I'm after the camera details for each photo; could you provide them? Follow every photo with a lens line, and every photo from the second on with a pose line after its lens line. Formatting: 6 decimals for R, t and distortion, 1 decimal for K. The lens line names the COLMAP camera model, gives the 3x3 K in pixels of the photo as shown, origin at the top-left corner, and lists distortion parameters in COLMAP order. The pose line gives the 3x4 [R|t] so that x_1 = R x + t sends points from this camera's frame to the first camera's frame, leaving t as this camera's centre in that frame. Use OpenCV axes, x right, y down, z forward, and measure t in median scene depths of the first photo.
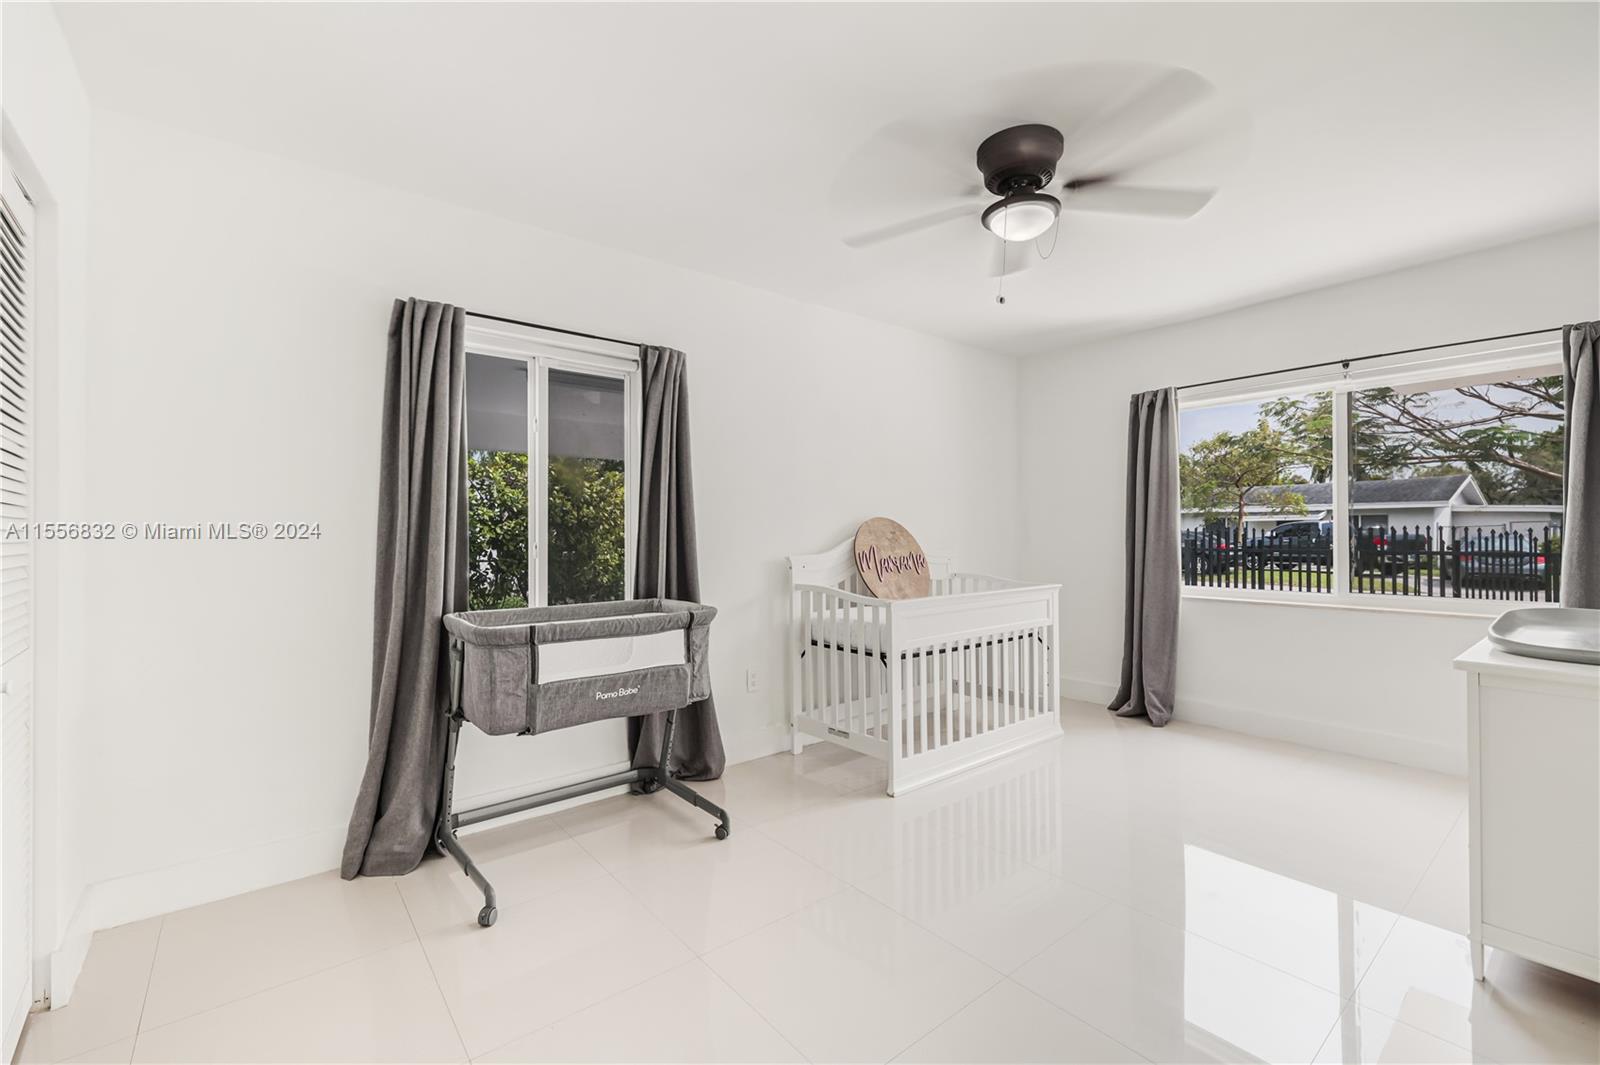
lens RADIAL K [[680.7, 0, 800.9], [0, 680.7, 524.7], [0, 0, 1]] dist [-0.005304, -0.000057]
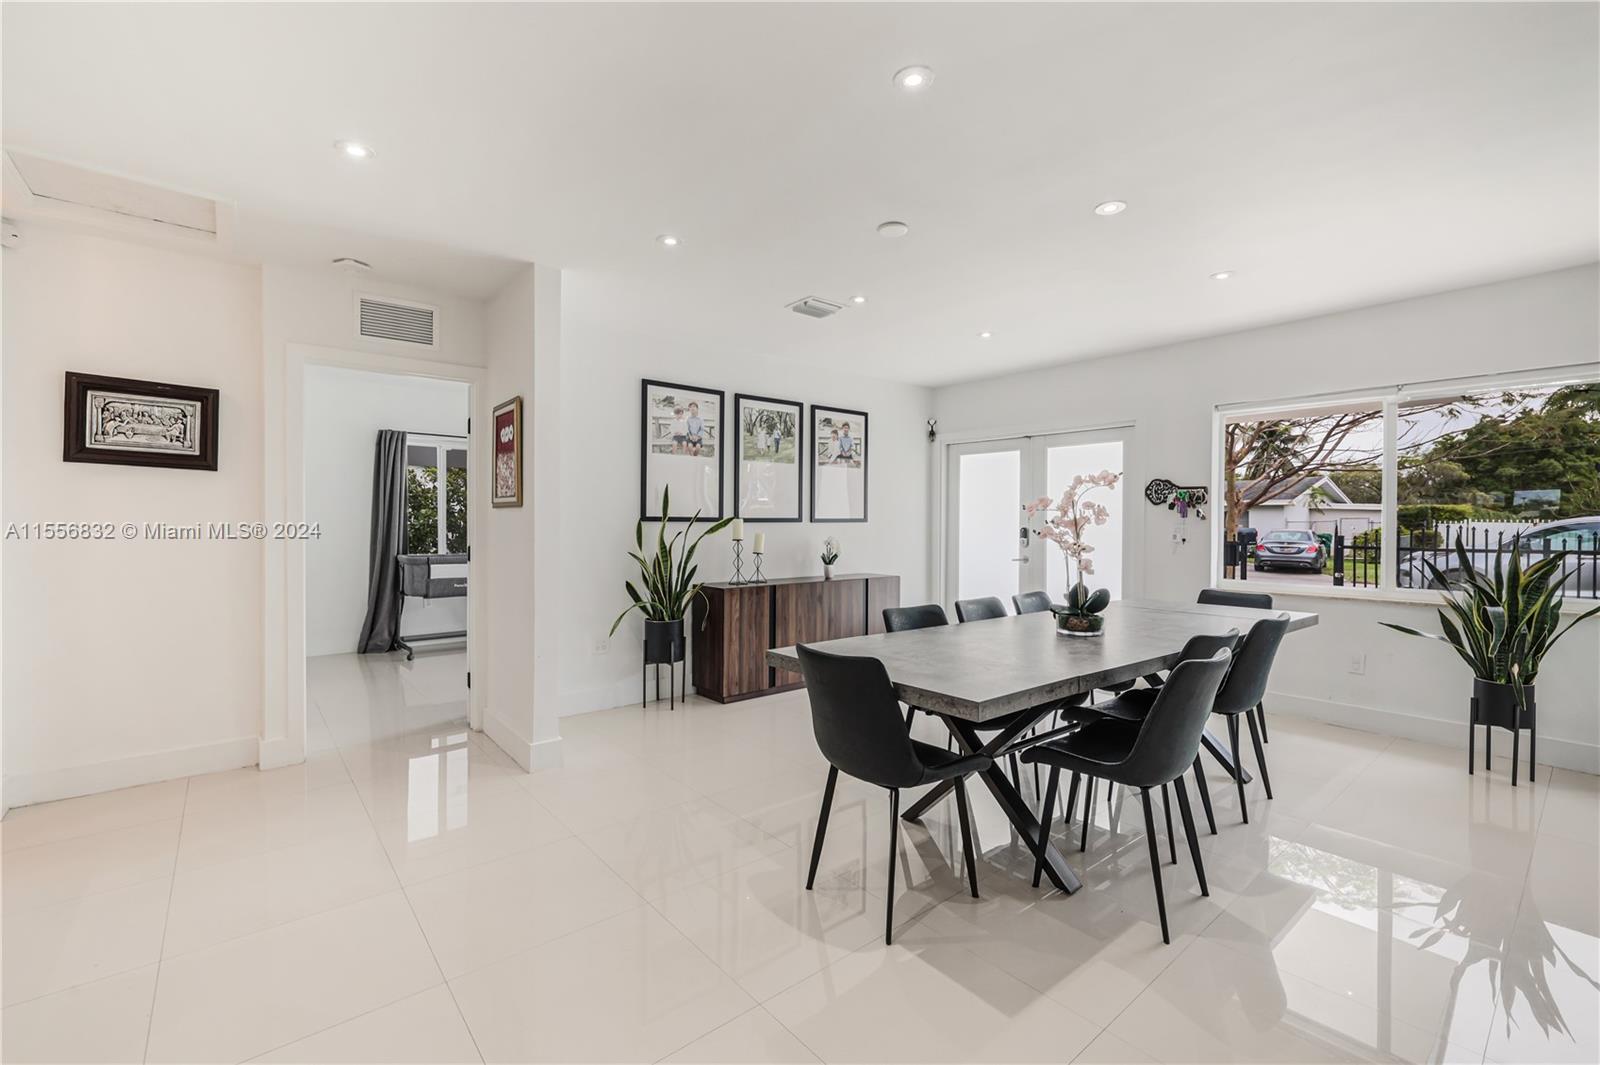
lens RADIAL K [[680.7, 0, 790.4], [0, 680.7, 523.5], [0, 0, 1]] dist [-0.005304, -0.000057]
pose [[0.999911, 0.009138, -0.009716, 0.983937], [-0.009017, 0.999881, 0.012498, -0.029547], [0.009829, -0.012409, 0.999875, -1.549613]]
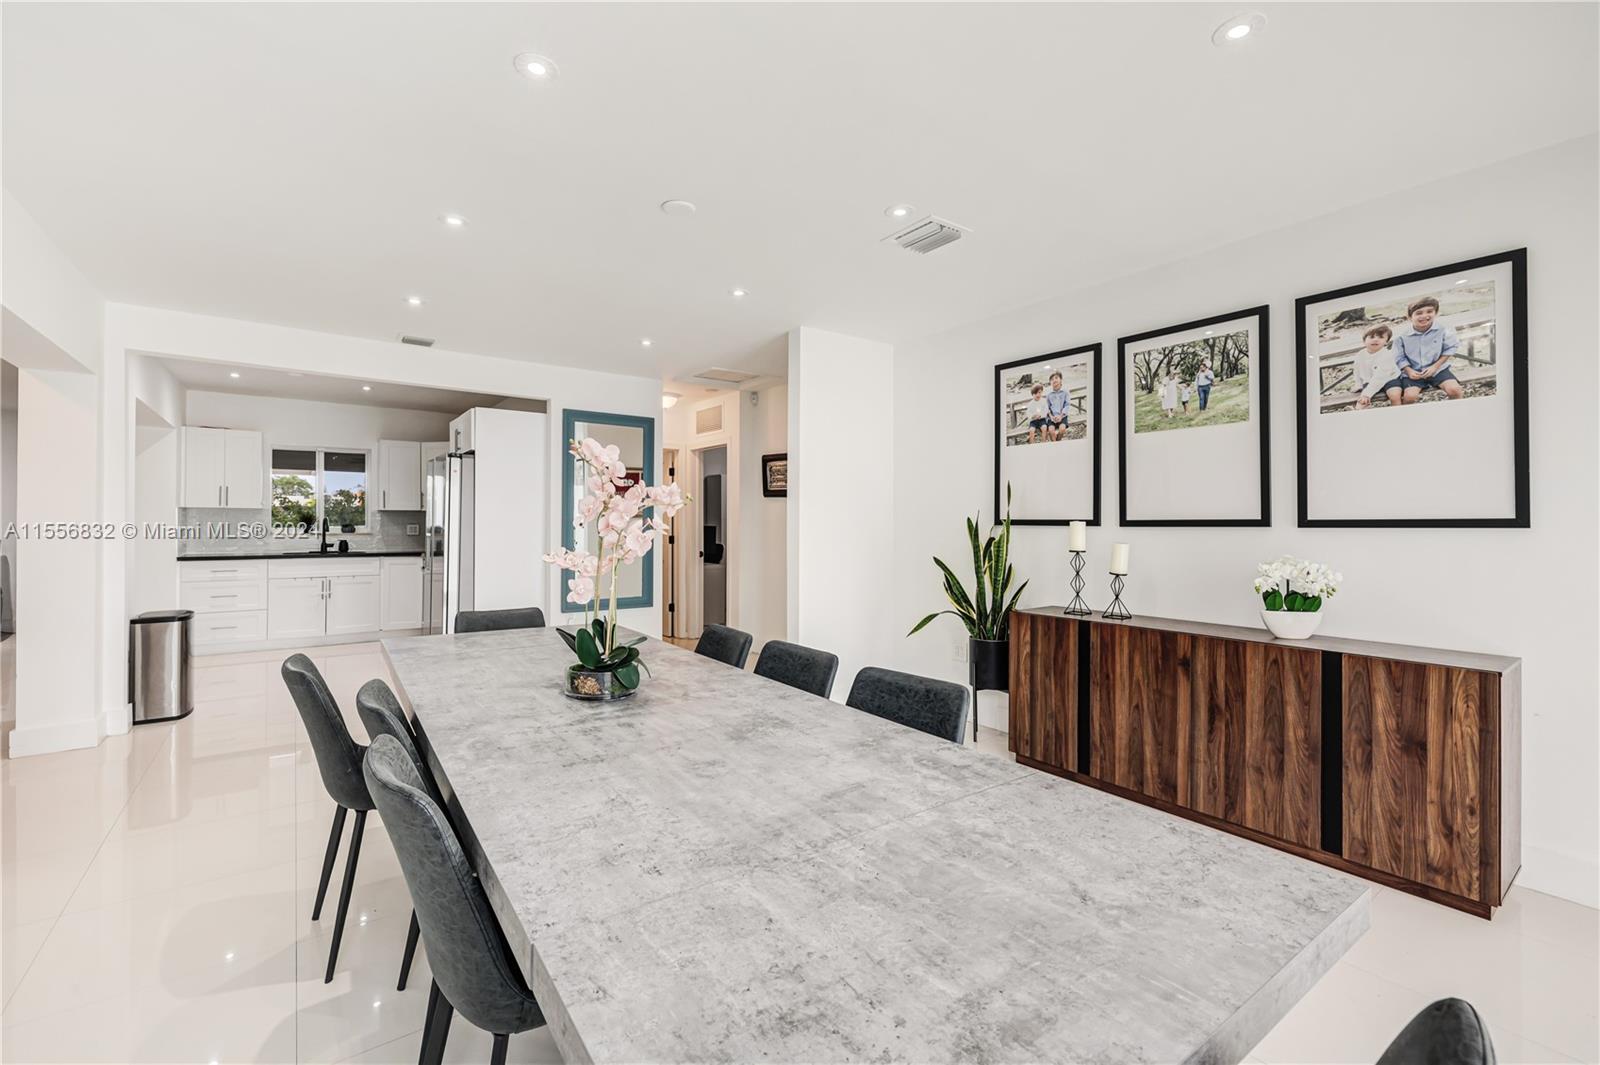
lens RADIAL K [[680.7, 0, 801.9], [0, 680.7, 523.3], [0, 0, 1]] dist [-0.005304, -0.000057]
pose [[-0.059322, 0.001222, -0.998238, 3.193505], [0.003682, 0.999993, 0.001006, -0.006983], [0.998232, -0.003616, -0.059326, 1.059640]]
